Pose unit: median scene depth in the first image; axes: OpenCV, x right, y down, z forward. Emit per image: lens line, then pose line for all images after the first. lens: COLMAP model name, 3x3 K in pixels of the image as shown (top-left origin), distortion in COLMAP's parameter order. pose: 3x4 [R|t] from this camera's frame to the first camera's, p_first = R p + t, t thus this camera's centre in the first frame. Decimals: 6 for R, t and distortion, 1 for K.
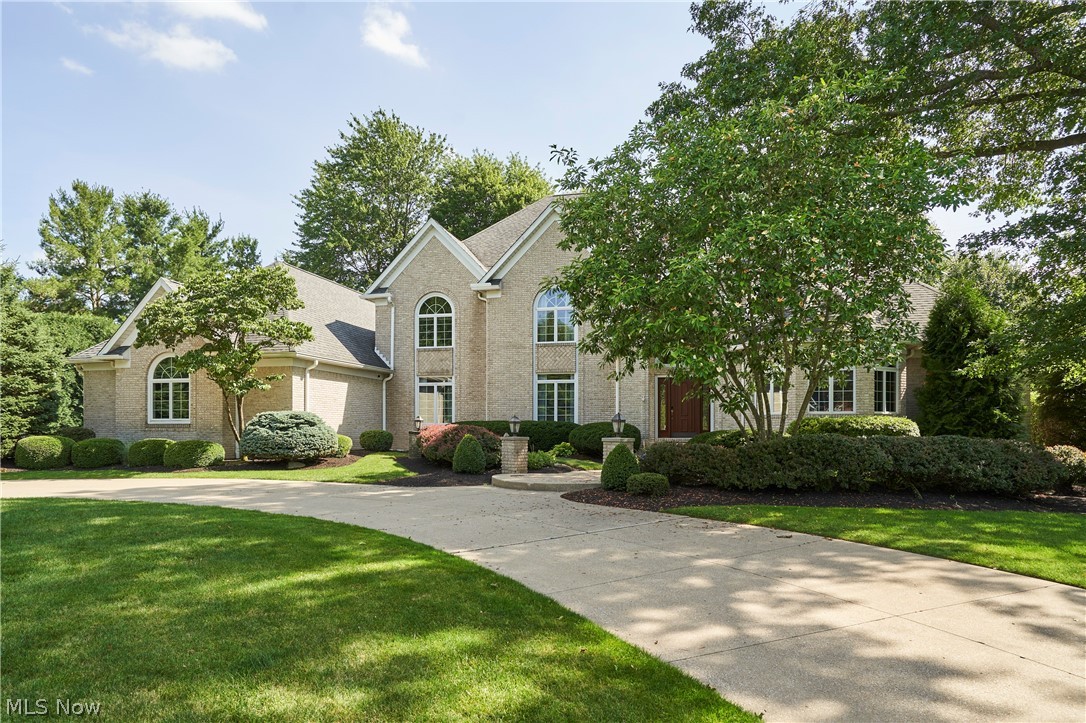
lens RADIAL K [[627.9, 0, 542.7], [0, 627.9, 361.2], [0, 0, 1]] dist [-0.008382, -0.000604]
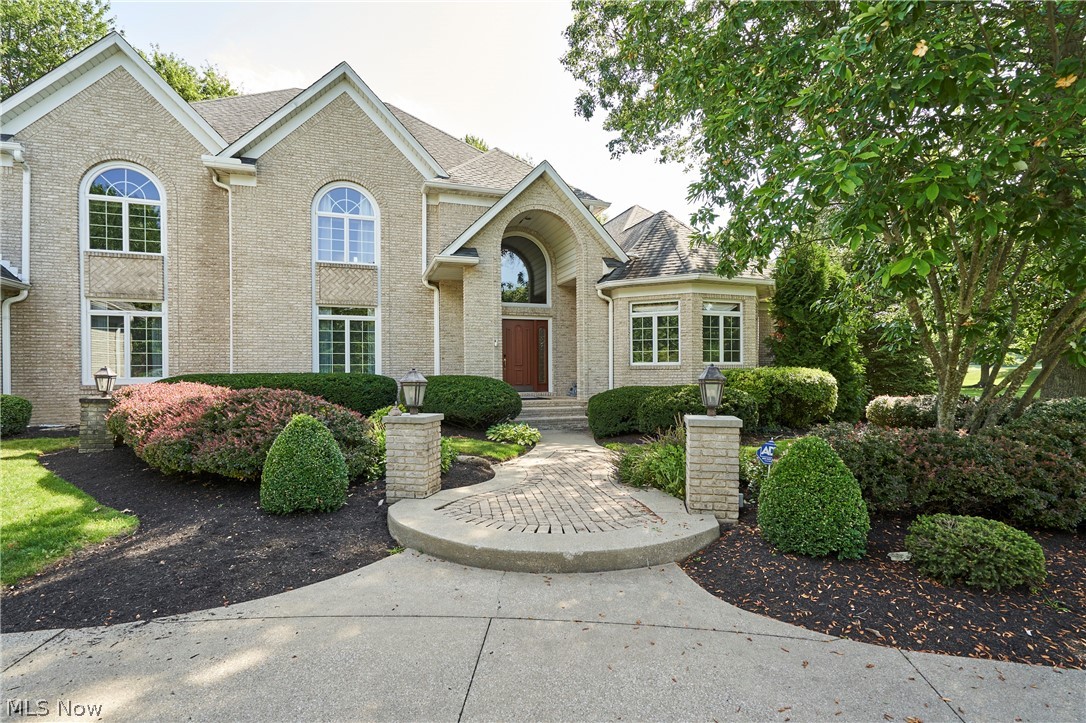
lens RADIAL K [[496.2, 0, 543.6], [0, 496.2, 360.8], [0, 0, 1]] dist [0.001498, 0.000141]
pose [[0.840464, 0.006955, 0.541823, -0.092996], [-0.049670, 0.996697, 0.064253, 0.032011], [-0.539586, -0.080915, 0.838033, 0.378060]]
